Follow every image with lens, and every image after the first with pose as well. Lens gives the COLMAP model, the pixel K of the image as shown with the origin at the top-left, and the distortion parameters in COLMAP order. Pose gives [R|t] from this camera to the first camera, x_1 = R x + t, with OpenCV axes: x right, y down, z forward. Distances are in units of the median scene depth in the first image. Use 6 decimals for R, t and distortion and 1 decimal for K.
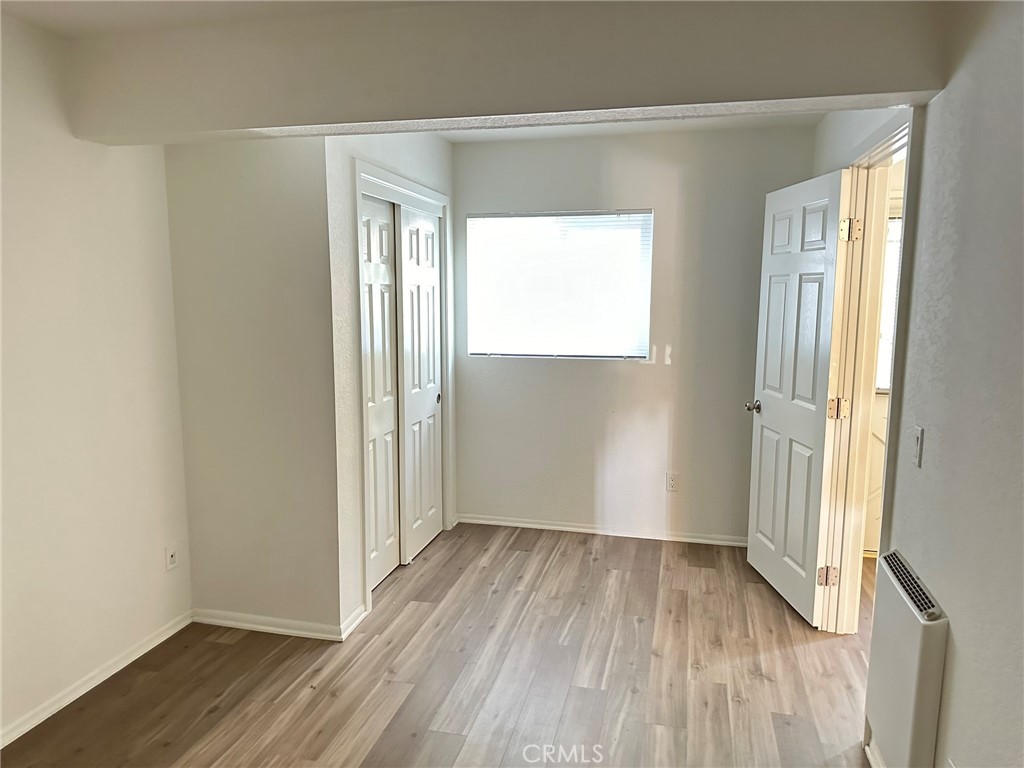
lens RADIAL K [[717.6, 0, 512.0], [0, 717.6, 384.0], [0, 0, 1]] dist [0.090638, -0.157455]
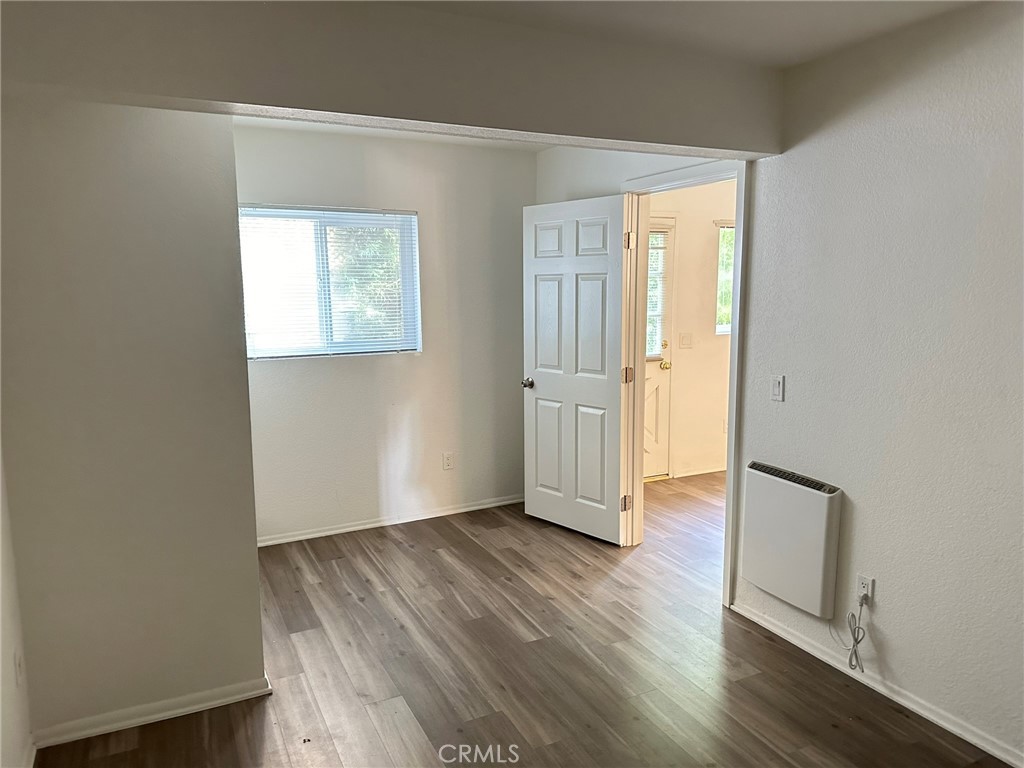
lens RADIAL K [[727.3, 0, 512.8], [0, 727.3, 372.0], [0, 0, 1]] dist [0.137880, -0.170092]
pose [[0.764840, -0.097109, 0.636859, -0.472009], [0.100264, 0.994471, 0.031225, -0.028987], [-0.636370, 0.039972, 0.770348, 0.087707]]
